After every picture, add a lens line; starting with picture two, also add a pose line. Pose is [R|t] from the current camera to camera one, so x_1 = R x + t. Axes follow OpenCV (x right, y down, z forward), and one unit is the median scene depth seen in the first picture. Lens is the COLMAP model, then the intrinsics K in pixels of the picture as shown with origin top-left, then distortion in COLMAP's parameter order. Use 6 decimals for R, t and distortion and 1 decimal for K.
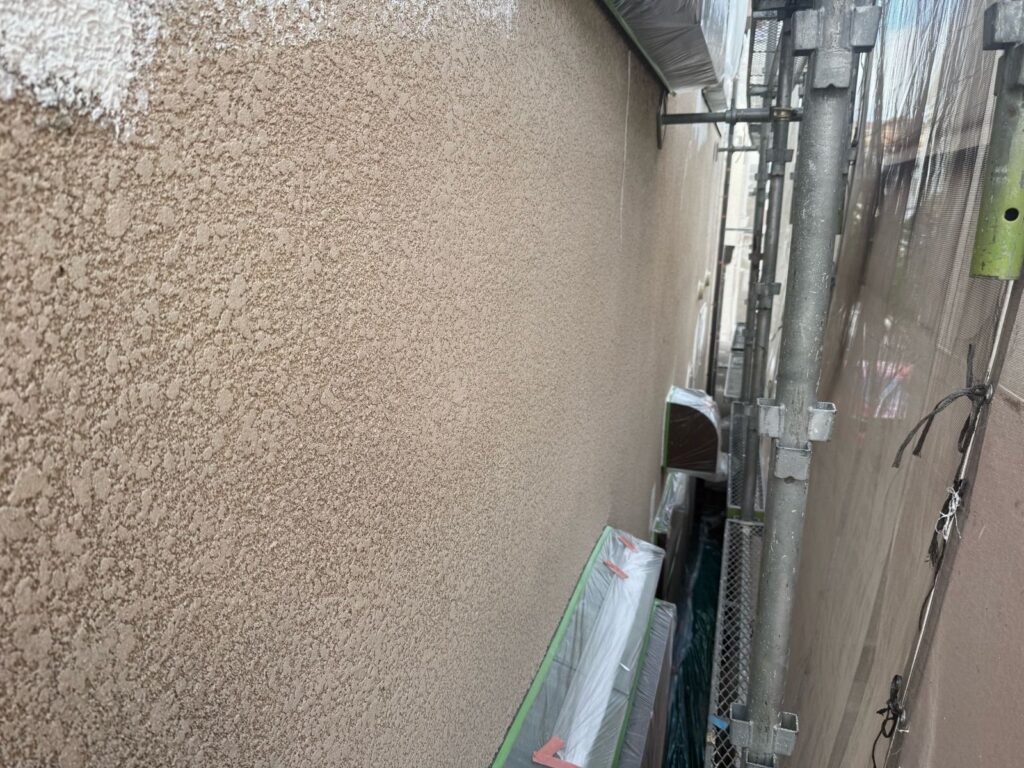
lens RADIAL K [[722.8, 0, 505.6], [0, 722.8, 373.2], [0, 0, 1]] dist [-0.001951, -0.020702]
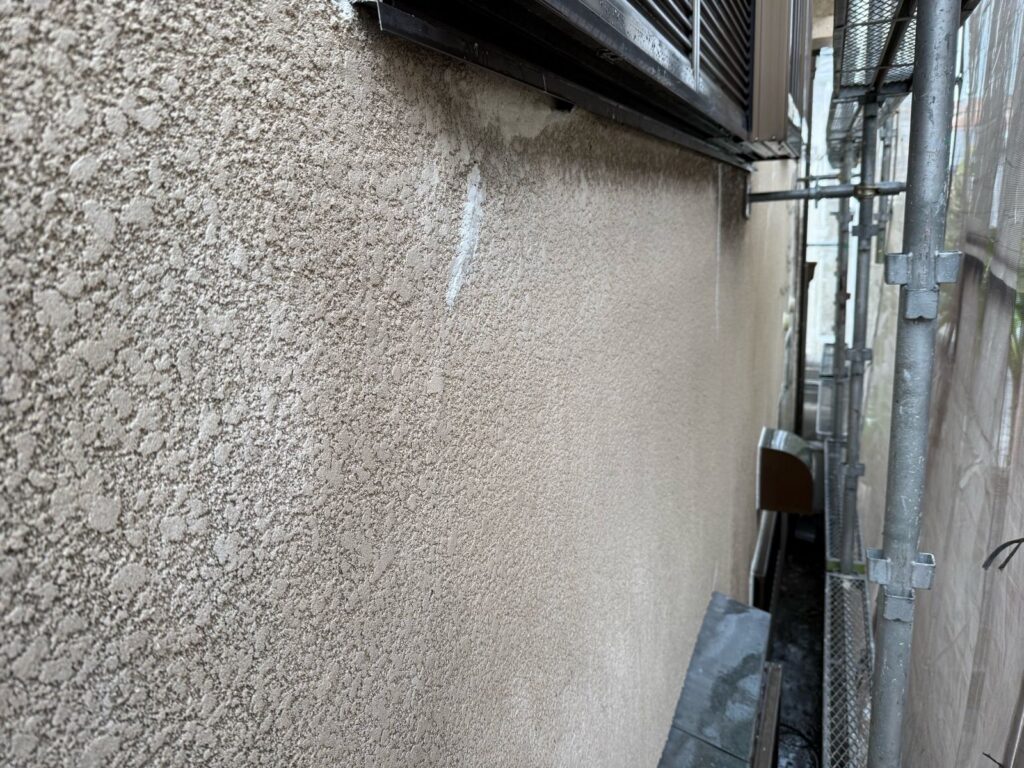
lens RADIAL K [[722.8, 0, 490.4], [0, 722.8, 390.8], [0, 0, 1]] dist [-0.001951, -0.020702]
pose [[0.991949, -0.047083, -0.117557, -0.043176], [0.048248, 0.998810, 0.007087, -0.095002], [0.117084, -0.012702, 0.993041, -0.095905]]
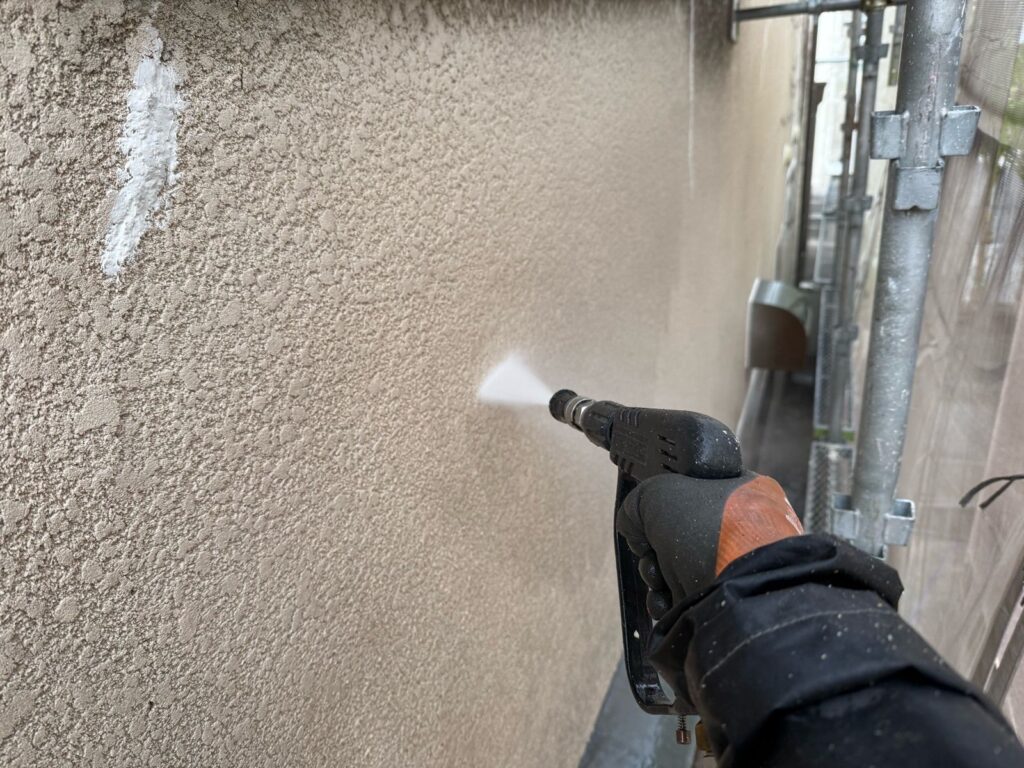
lens RADIAL K [[722.8, 0, 510.0], [0, 722.8, 384.8], [0, 0, 1]] dist [-0.001951, -0.020702]
pose [[0.990647, -0.069958, -0.117154, 0.014770], [0.094269, 0.971625, 0.216930, -0.127671], [0.098654, -0.225945, 0.969132, 0.014810]]
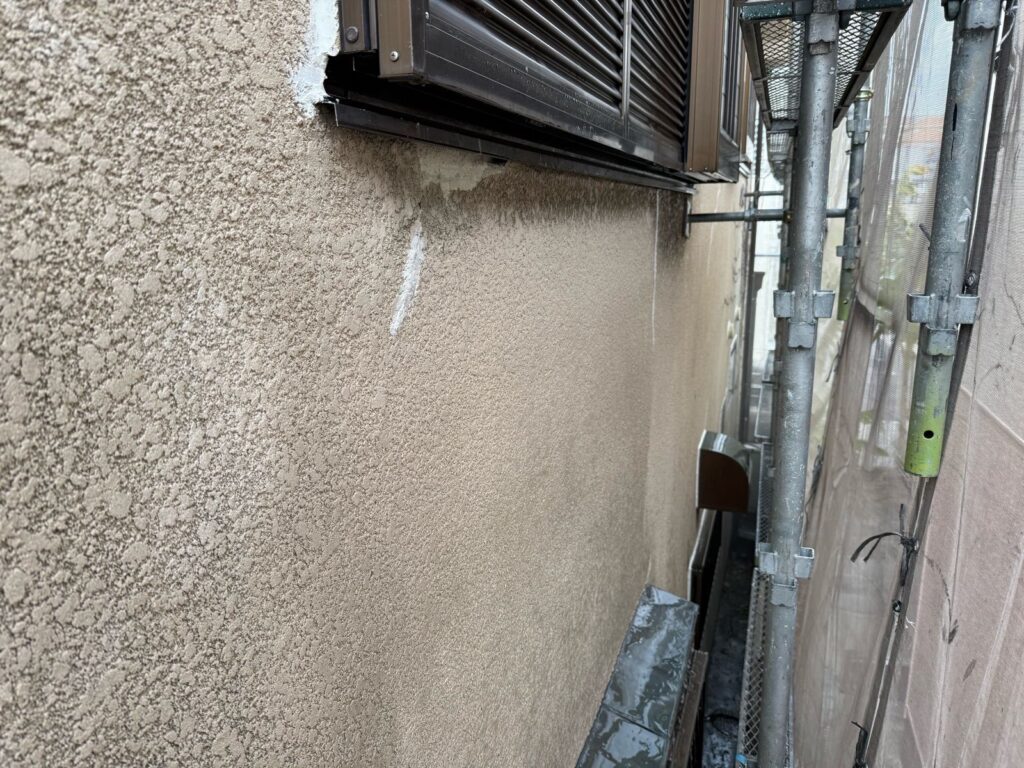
lens RADIAL K [[722.8, 0, 495.3], [0, 722.8, 381.7], [0, 0, 1]] dist [-0.001951, -0.020702]
pose [[0.997896, -0.025362, -0.059676, -0.024035], [0.025594, 0.999668, 0.003132, -0.104295], [0.059577, -0.004652, 0.998213, -0.149597]]
